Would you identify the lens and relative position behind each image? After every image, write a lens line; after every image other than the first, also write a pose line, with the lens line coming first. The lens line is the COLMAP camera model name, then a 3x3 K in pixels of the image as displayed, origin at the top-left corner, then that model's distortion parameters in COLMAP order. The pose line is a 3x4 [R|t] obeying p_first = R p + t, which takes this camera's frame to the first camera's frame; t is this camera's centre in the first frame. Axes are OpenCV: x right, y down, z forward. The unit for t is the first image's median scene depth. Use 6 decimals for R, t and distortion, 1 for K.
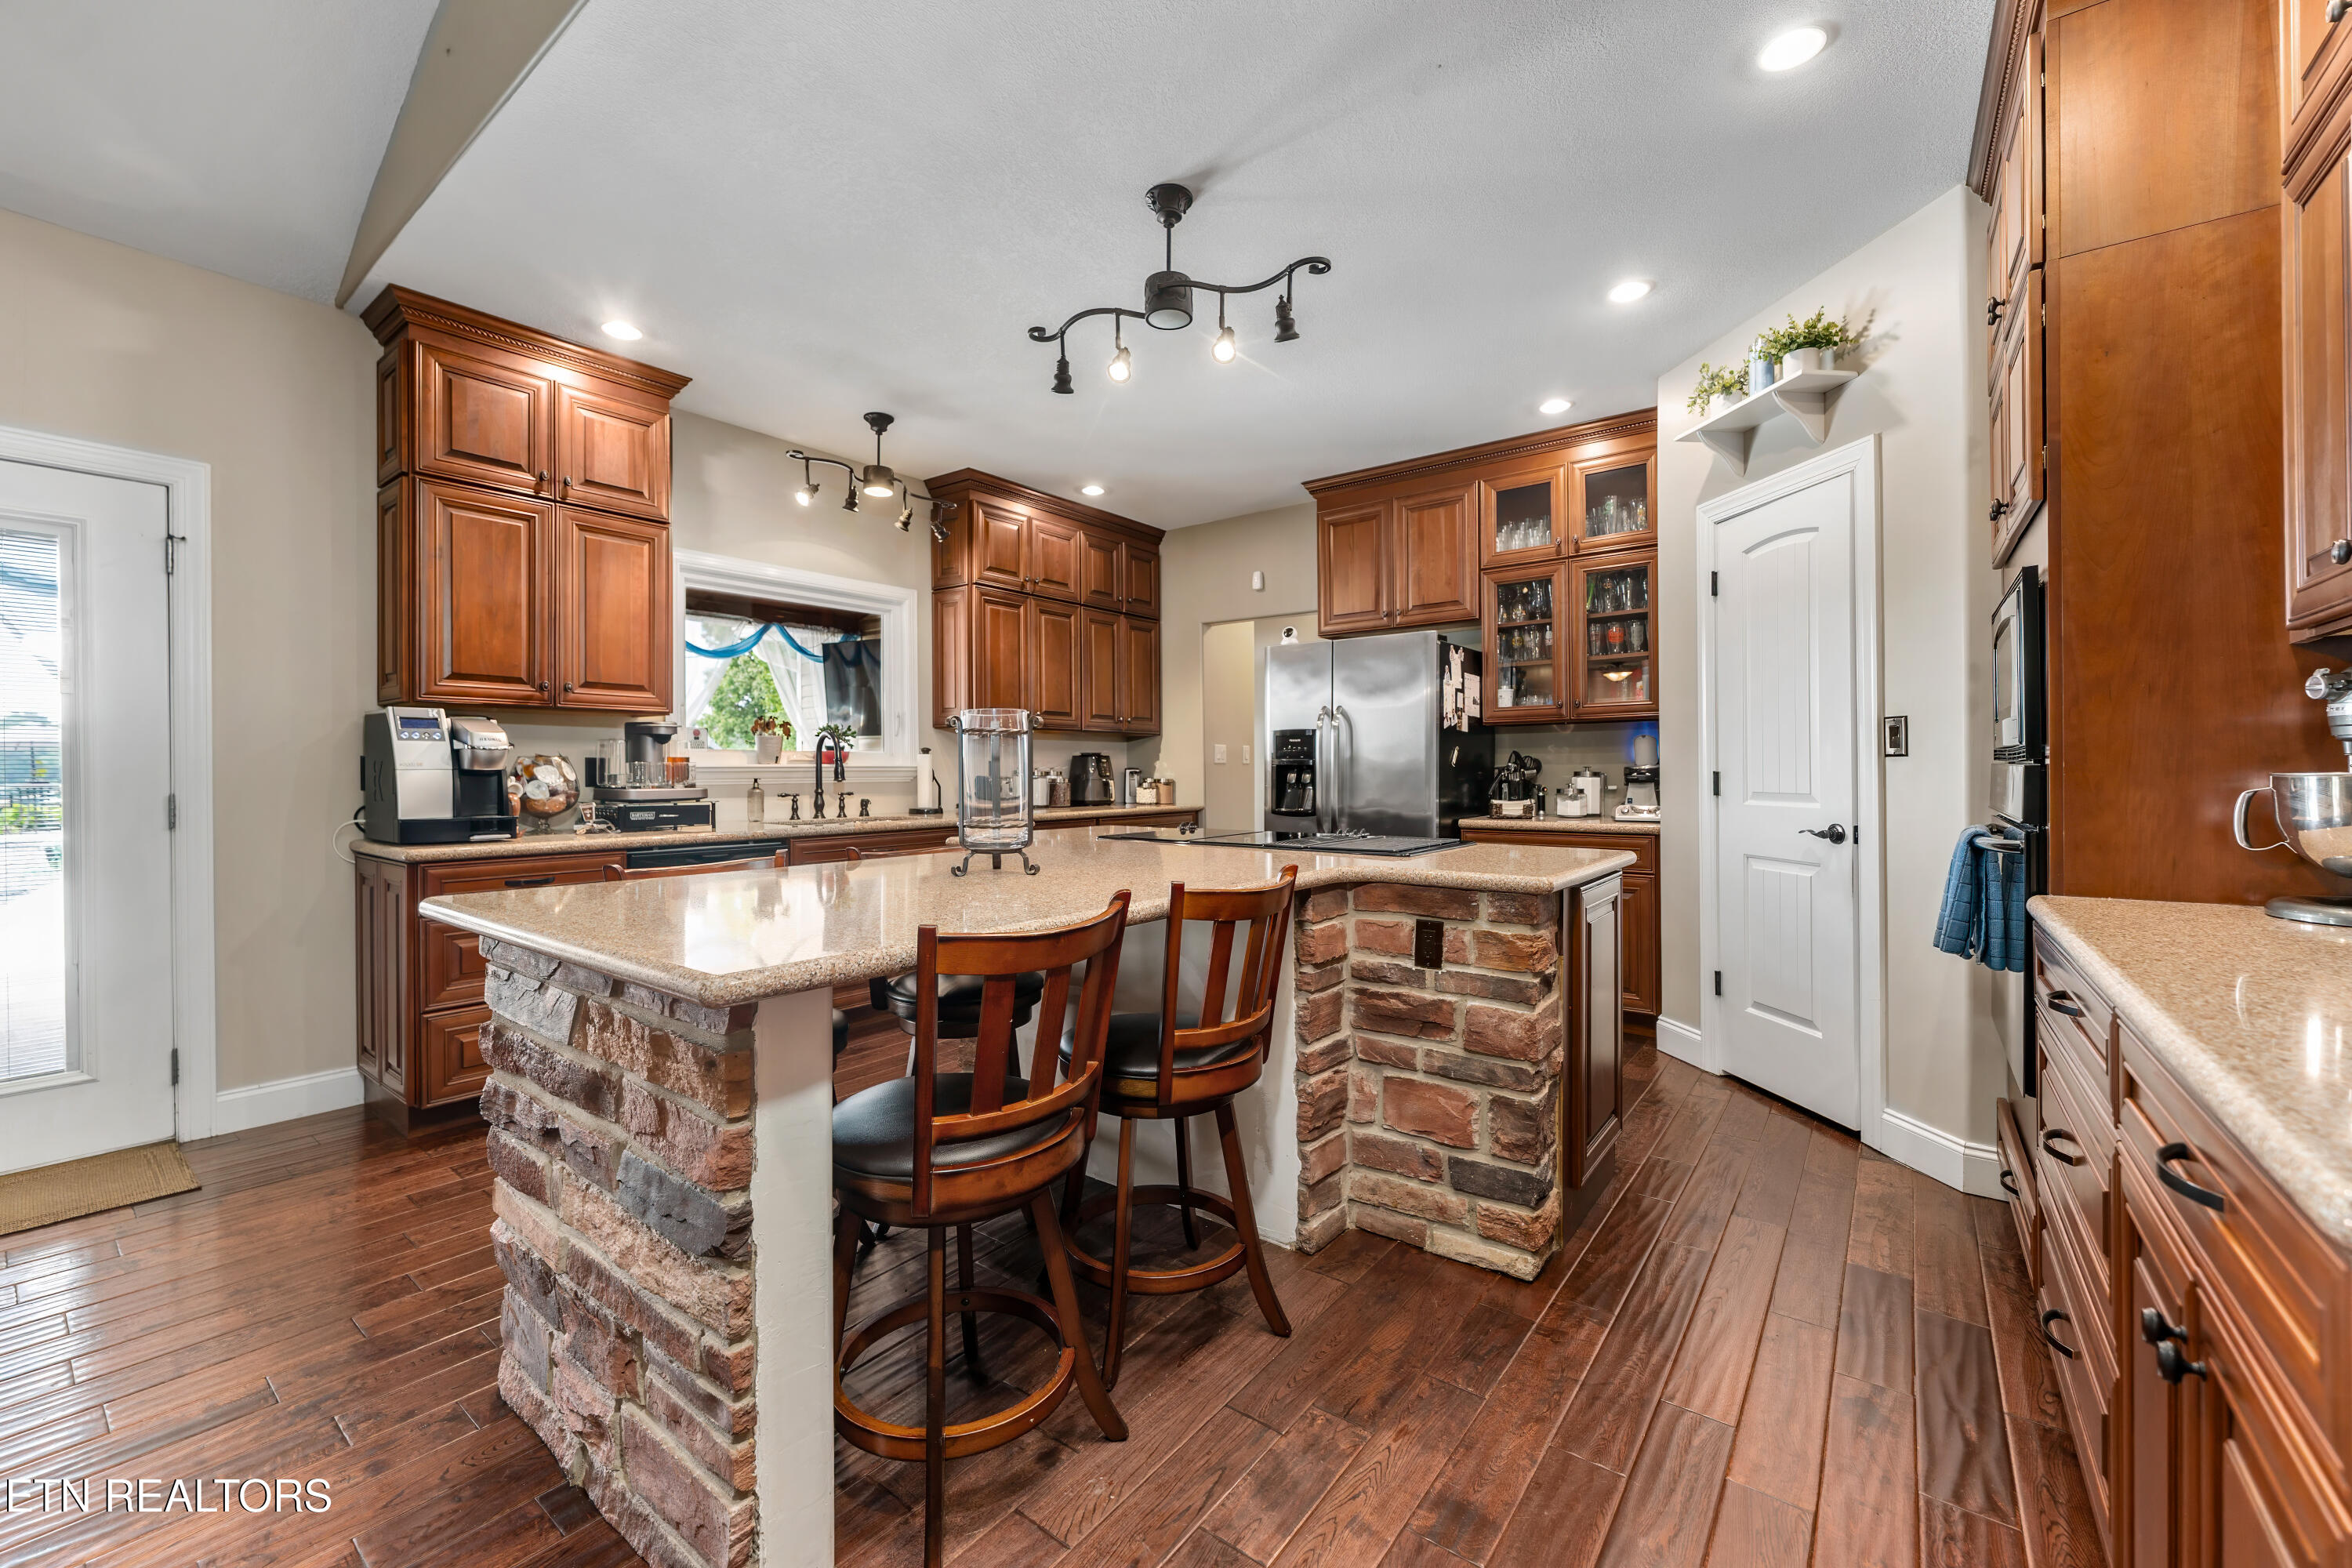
lens RADIAL K [[940.9, 0, 1181.0], [0, 940.9, 772.7], [0, 0, 1]] dist [0.000497, 0.000162]
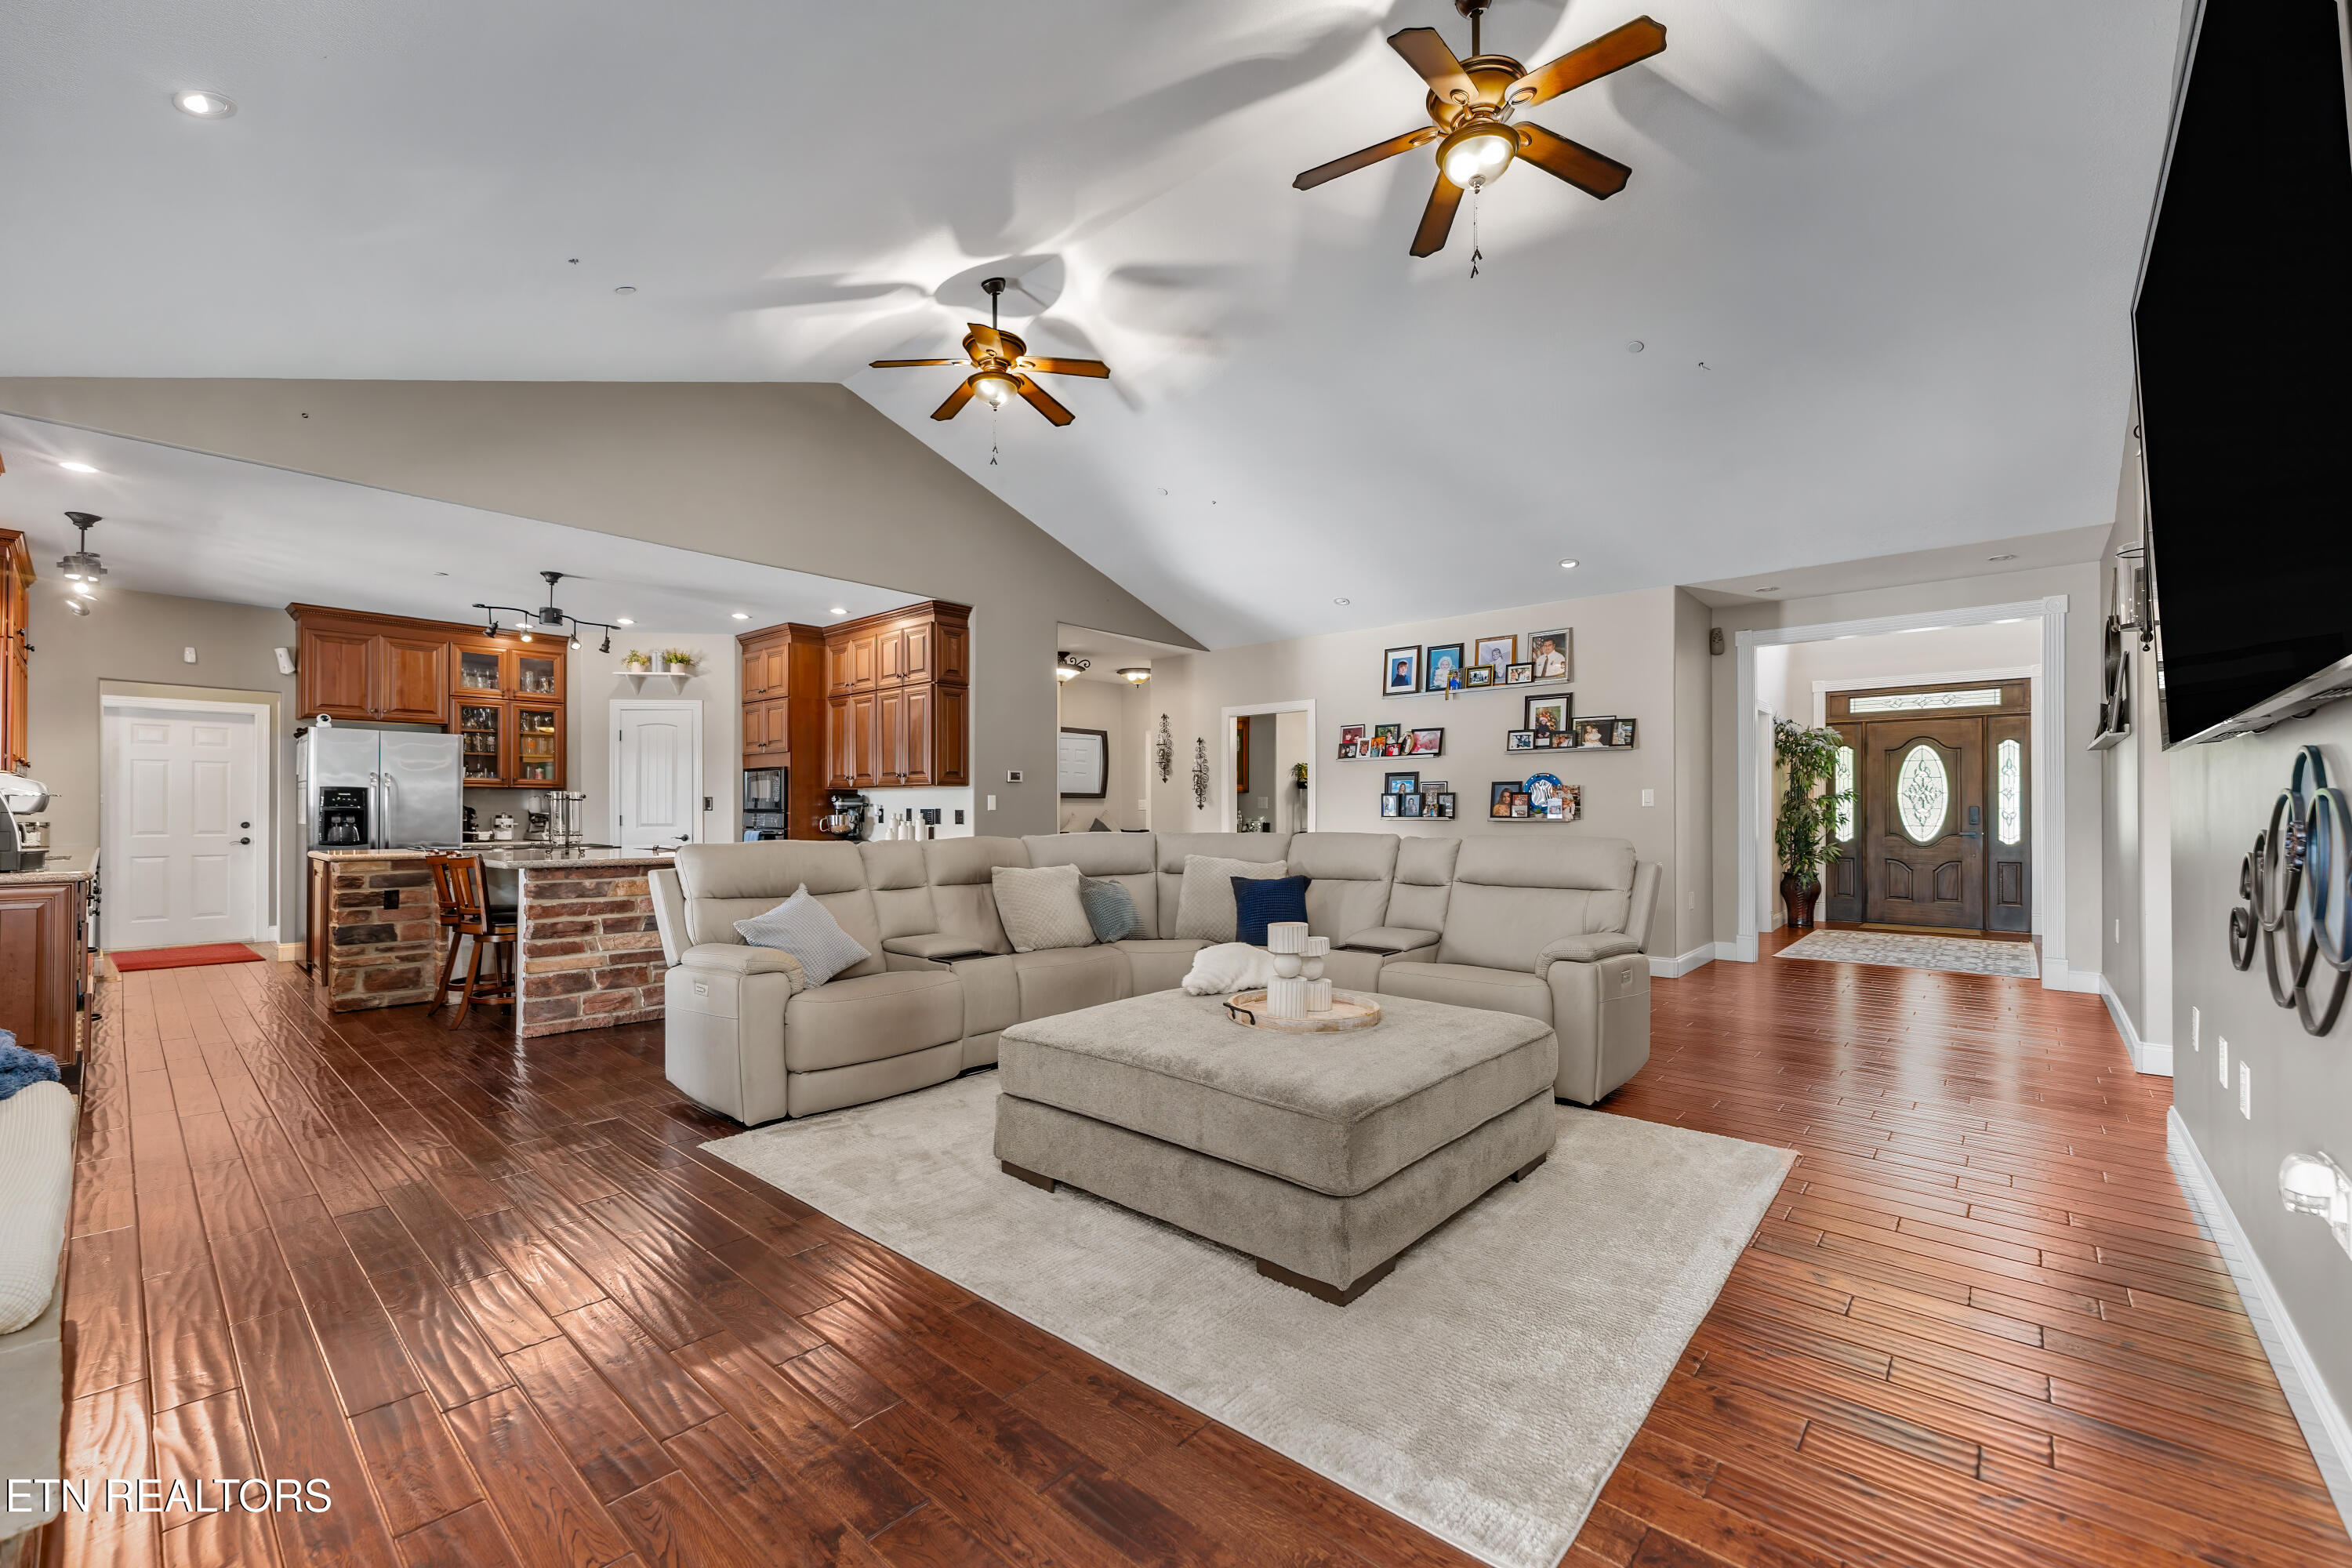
lens RADIAL K [[940.9, 0, 1185.6], [0, 940.9, 805.4], [0, 0, 1]] dist [0.000497, 0.000162]
pose [[0.060985, 0.012355, 0.998062, -1.332660], [0.000629, 0.999923, -0.012417, 0.003264], [-0.998138, 0.001385, 0.060972, -0.436216]]
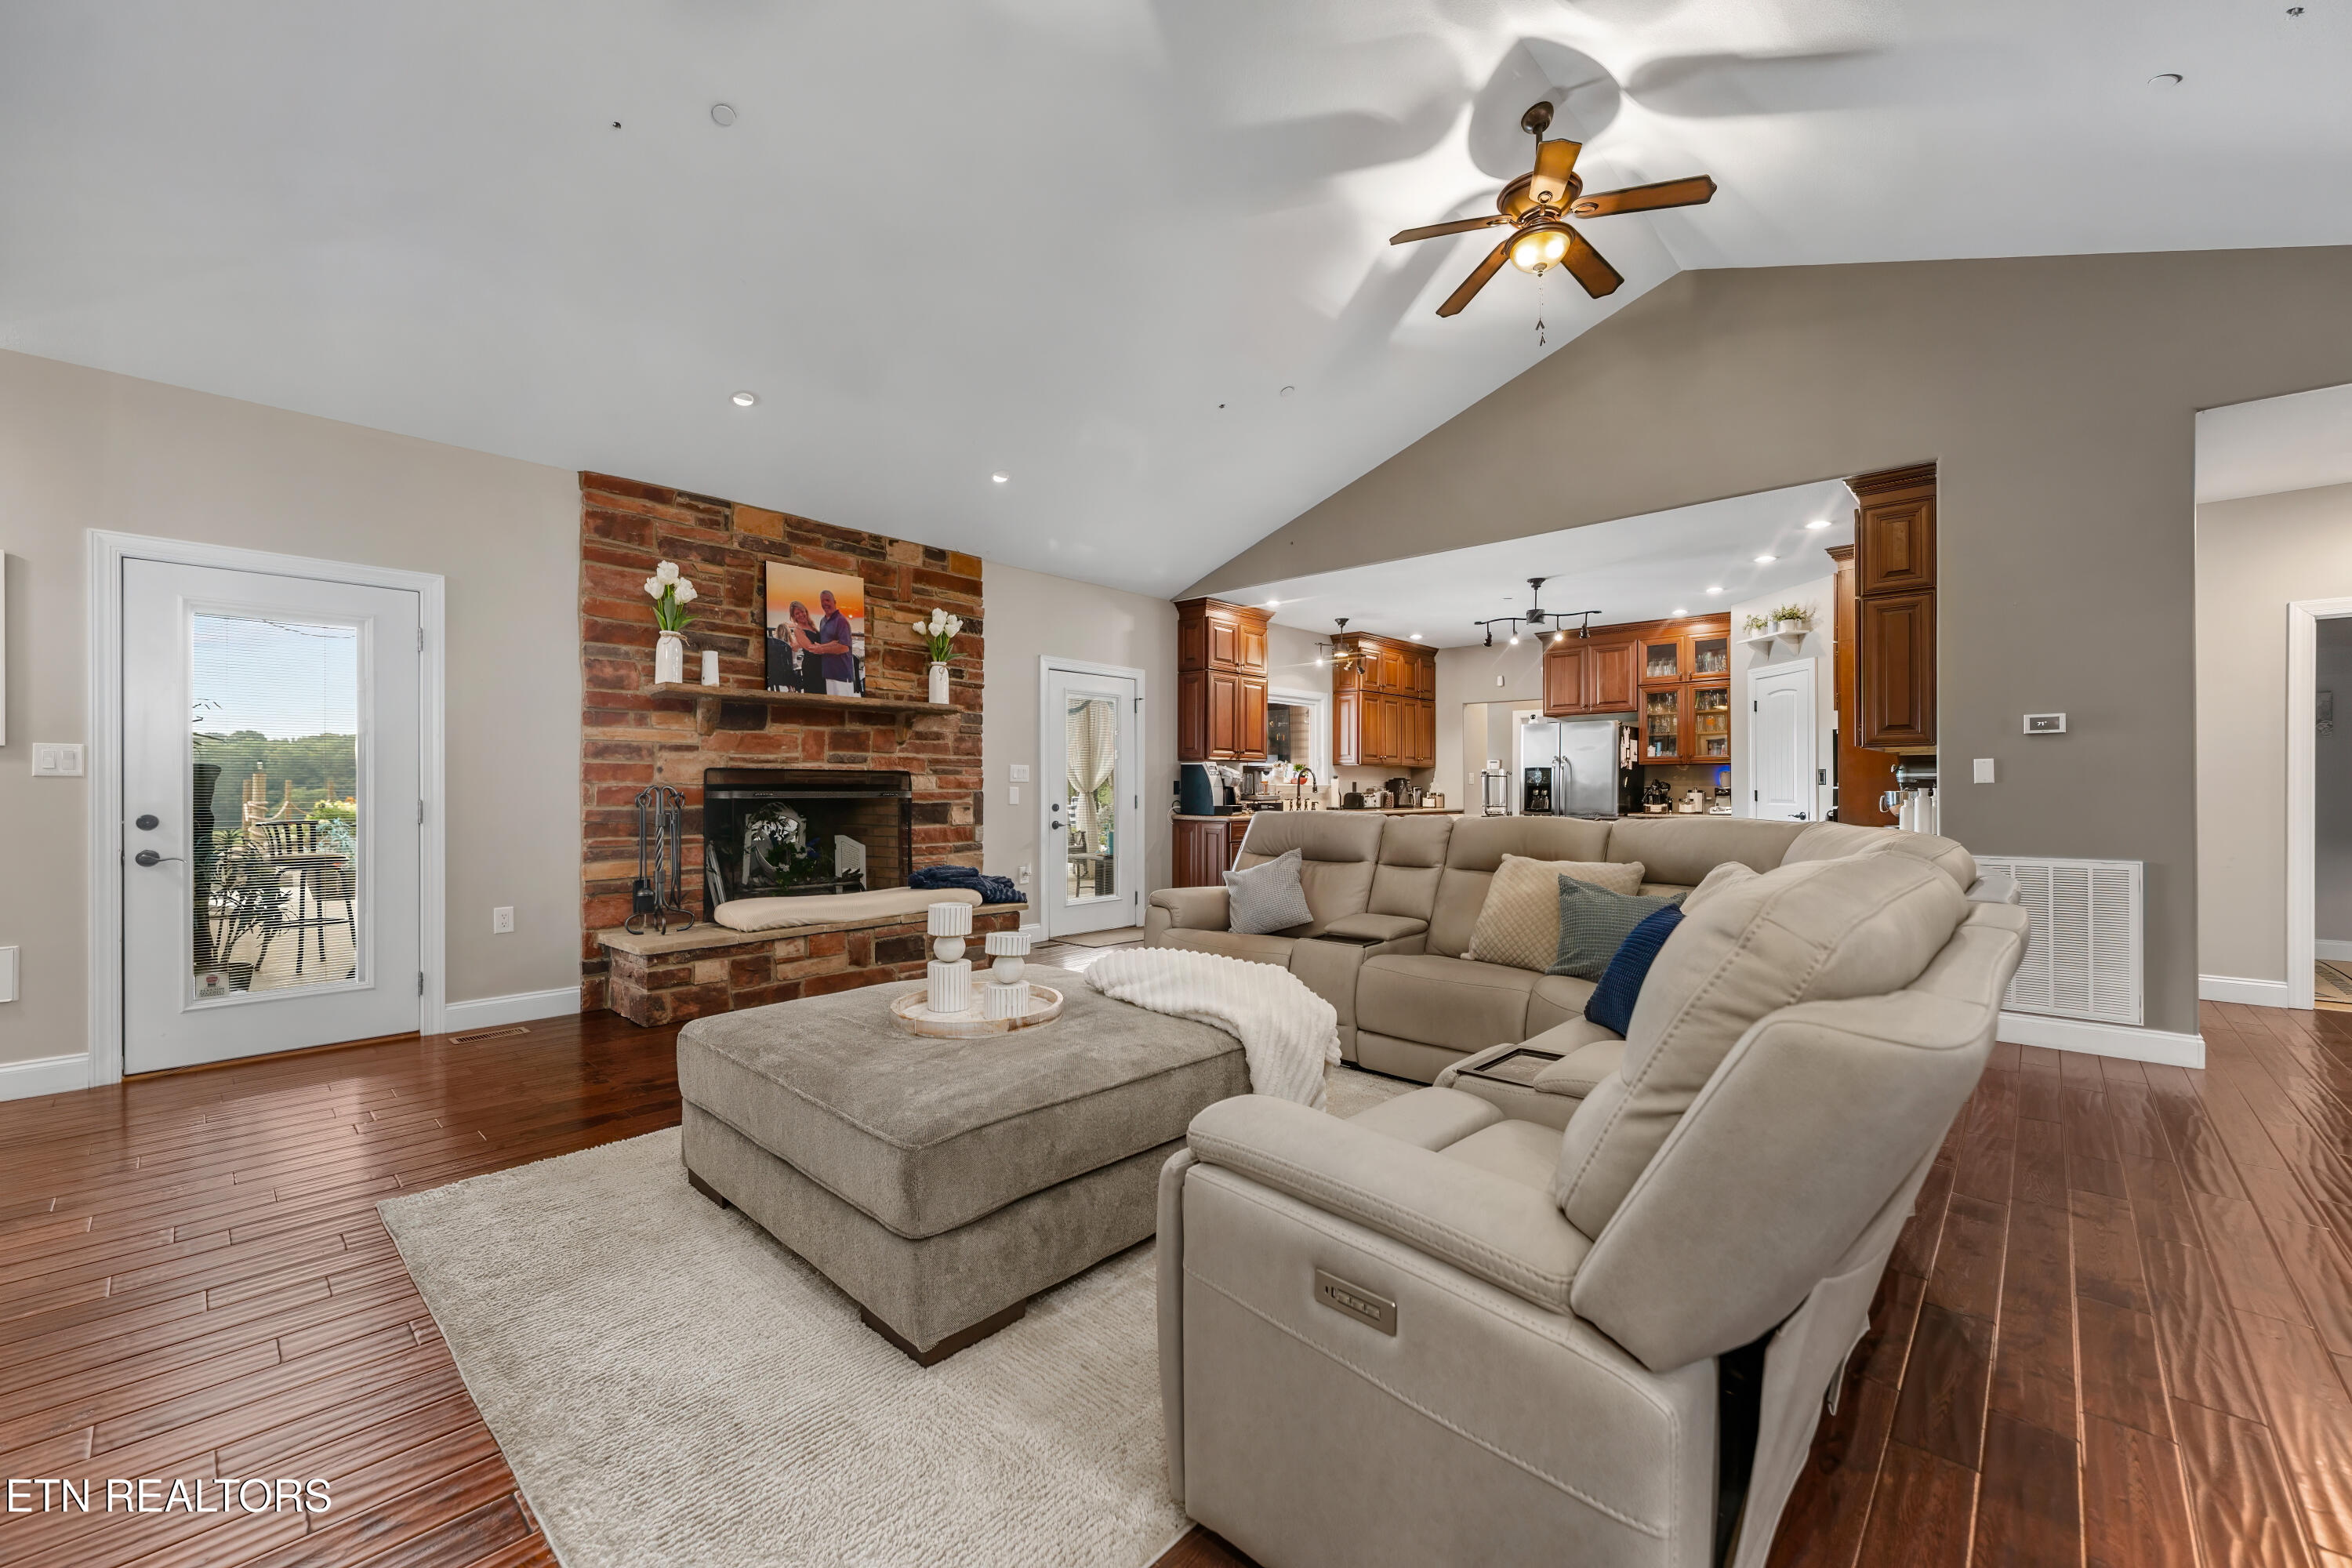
lens RADIAL K [[940.9, 0, 1176.6], [0, 940.9, 786.2], [0, 0, 1]] dist [0.000497, 0.000162]
pose [[0.995549, 0.004755, -0.094129, -0.463490], [-0.004914, 0.999987, -0.001455, -0.000846], [0.094121, 0.001911, 0.995559, -1.062504]]
